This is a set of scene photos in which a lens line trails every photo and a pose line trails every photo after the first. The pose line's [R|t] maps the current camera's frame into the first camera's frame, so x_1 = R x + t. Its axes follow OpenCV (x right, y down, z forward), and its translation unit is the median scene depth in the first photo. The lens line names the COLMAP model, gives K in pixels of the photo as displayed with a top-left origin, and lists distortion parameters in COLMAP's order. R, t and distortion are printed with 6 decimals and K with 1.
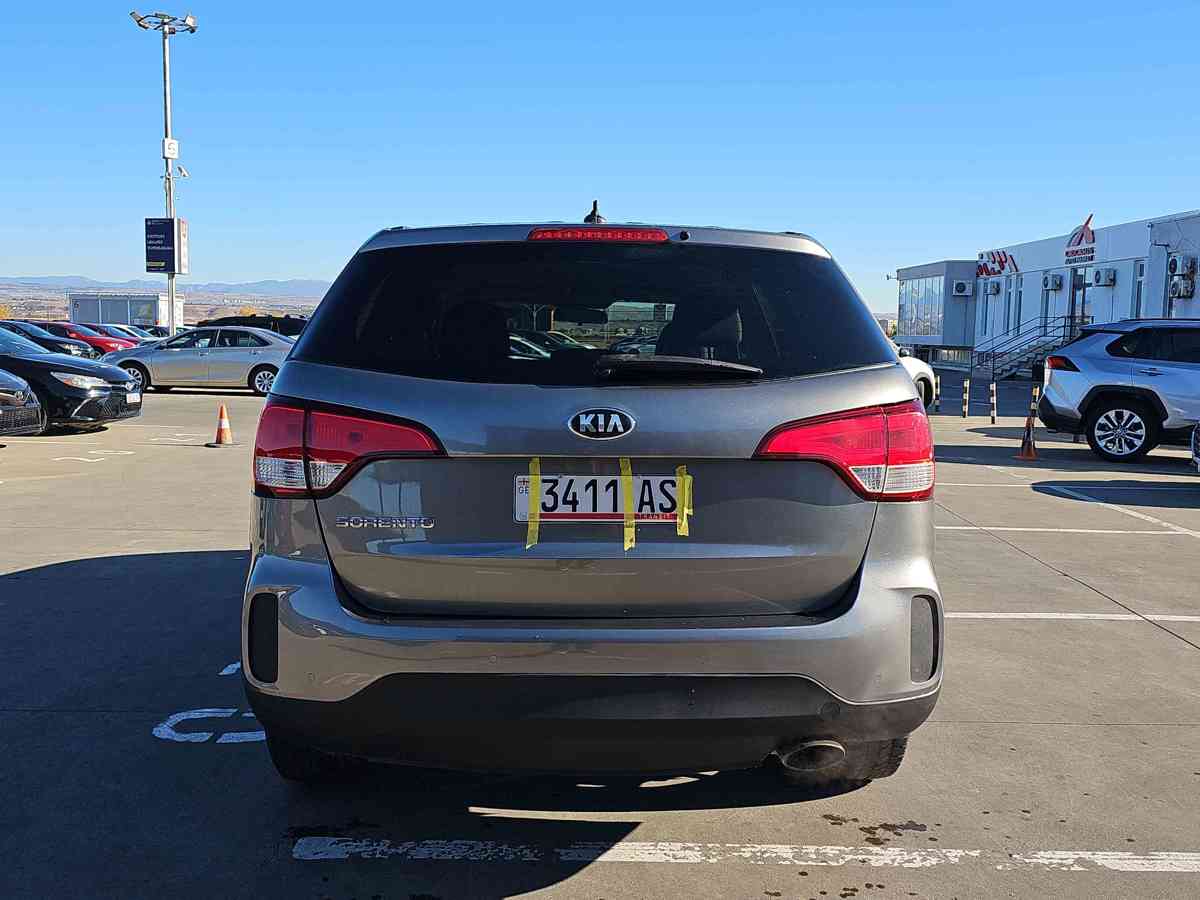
lens RADIAL K [[1126.9, 0, 600.2], [0, 1126.9, 423.0], [0, 0, 1]] dist [0.114204, -0.152650]
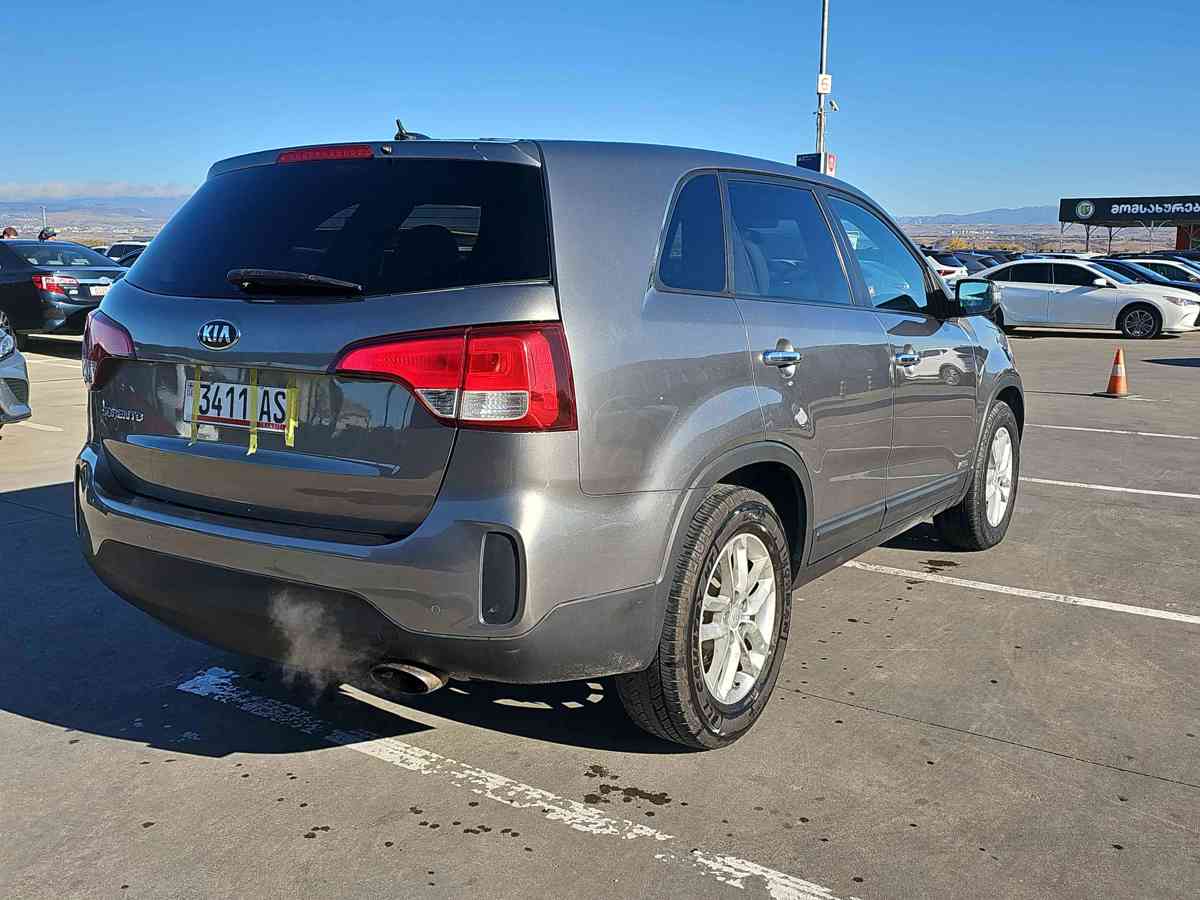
lens RADIAL K [[1126.9, 0, 600.2], [0, 1126.9, 423.0], [0, 0, 1]] dist [0.114204, -0.152650]
pose [[0.824638, 0.072213, -0.561033, 0.892466], [-0.037858, 0.996640, 0.072636, -0.007937], [0.564393, -0.038659, 0.824601, 0.303004]]
